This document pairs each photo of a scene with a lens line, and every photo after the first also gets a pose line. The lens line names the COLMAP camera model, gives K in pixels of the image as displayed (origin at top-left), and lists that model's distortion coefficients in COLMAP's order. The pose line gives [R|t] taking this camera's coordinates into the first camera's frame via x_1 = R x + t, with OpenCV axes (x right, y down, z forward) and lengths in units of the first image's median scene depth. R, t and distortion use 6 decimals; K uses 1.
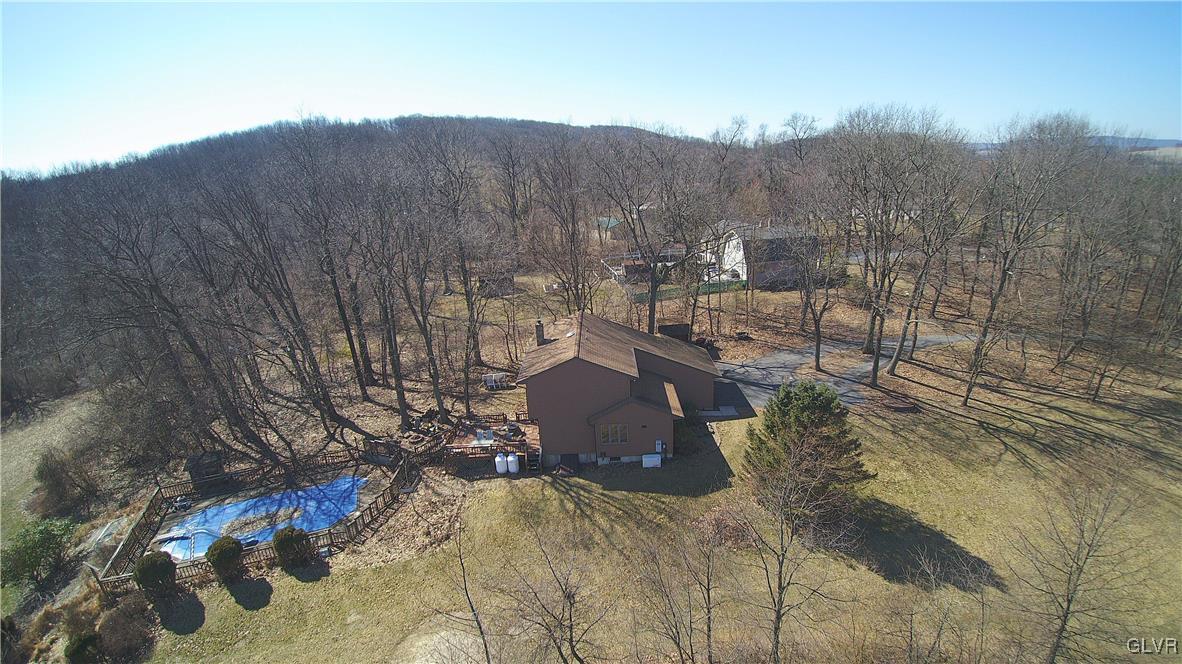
lens RADIAL K [[560.9, 0, 602.1], [0, 560.9, 351.7], [0, 0, 1]] dist [-0.029235, -0.016958]
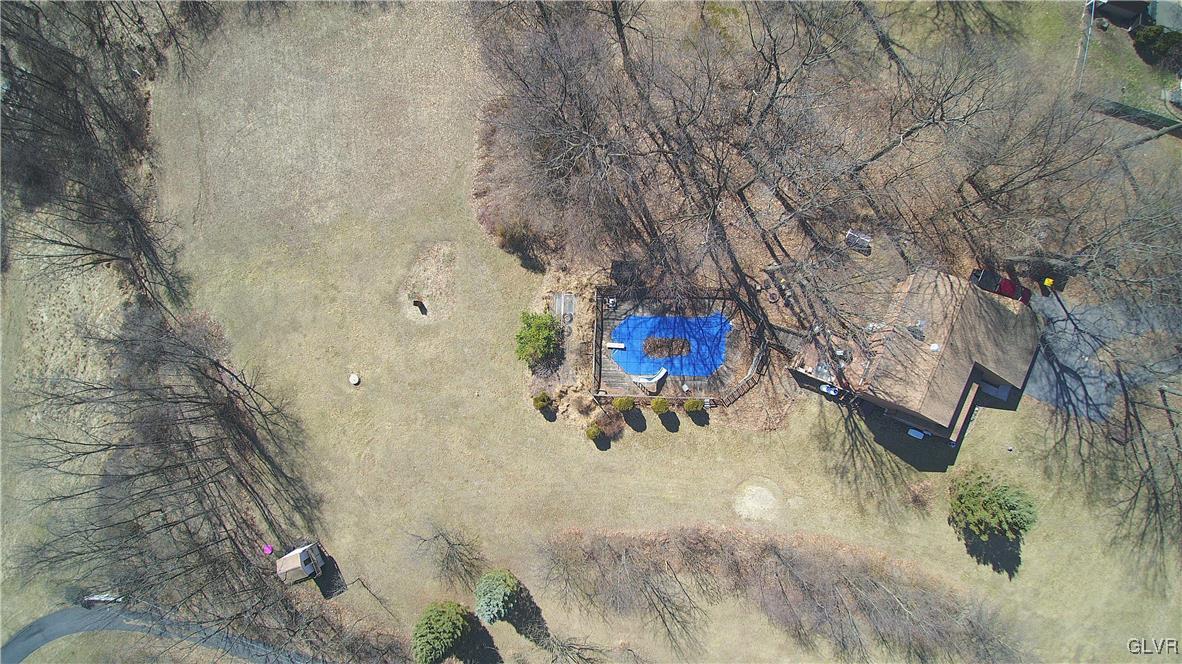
lens RADIAL K [[560.9, 0, 602.1], [0, 560.9, 351.7], [0, 0, 1]] dist [-0.029235, -0.016958]
pose [[0.914648, 0.402129, 0.041372, -0.798665], [-0.168526, 0.286275, 0.943210, -1.092952], [0.367449, -0.869677, 0.329610, 0.375314]]
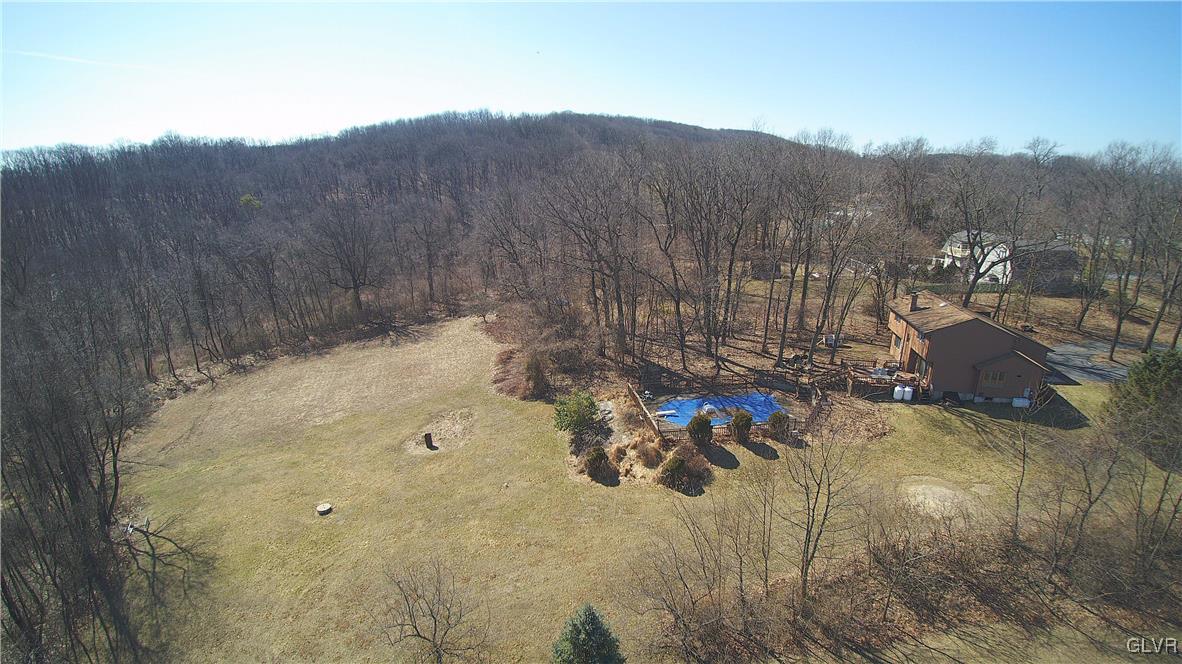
lens RADIAL K [[560.9, 0, 602.1], [0, 560.9, 351.7], [0, 0, 1]] dist [-0.029235, -0.016958]
pose [[0.979520, 0.108384, -0.169685, -0.648824], [-0.108454, 0.994062, 0.008882, 0.163804], [0.169640, 0.009703, 0.985458, -0.431055]]
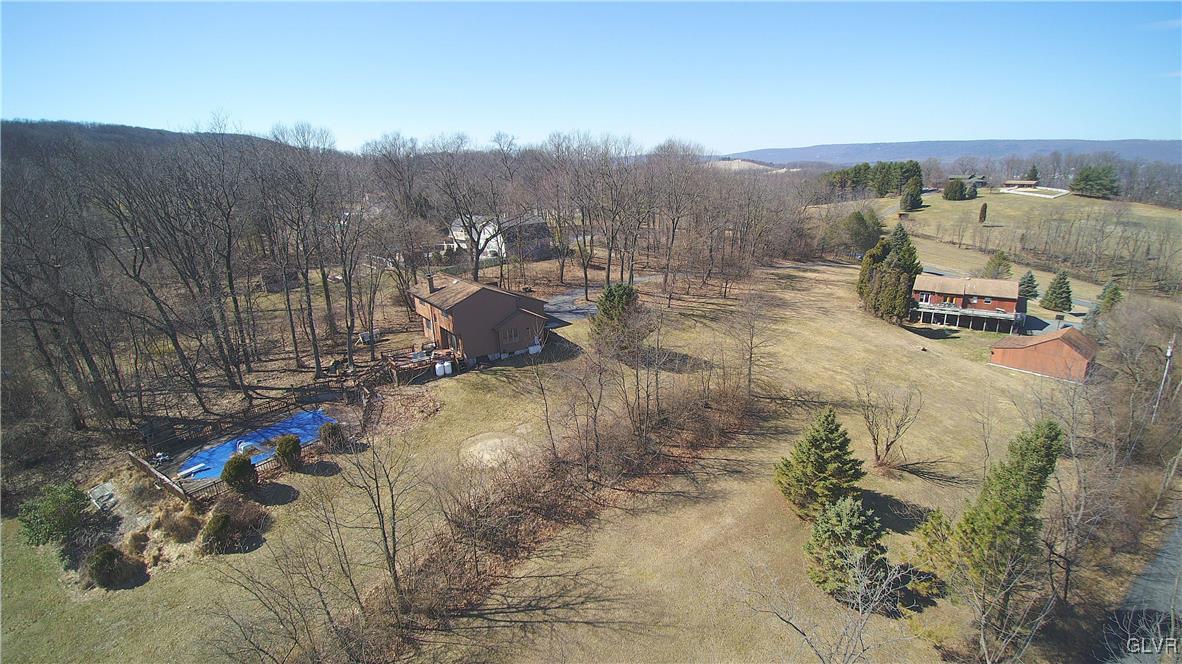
lens RADIAL K [[560.9, 0, 602.1], [0, 560.9, 351.7], [0, 0, 1]] dist [-0.029235, -0.016958]
pose [[0.823170, -0.154410, 0.546396, -0.601105], [0.166114, 0.985700, 0.028298, 0.179952], [-0.542953, 0.067470, 0.837048, -0.421651]]
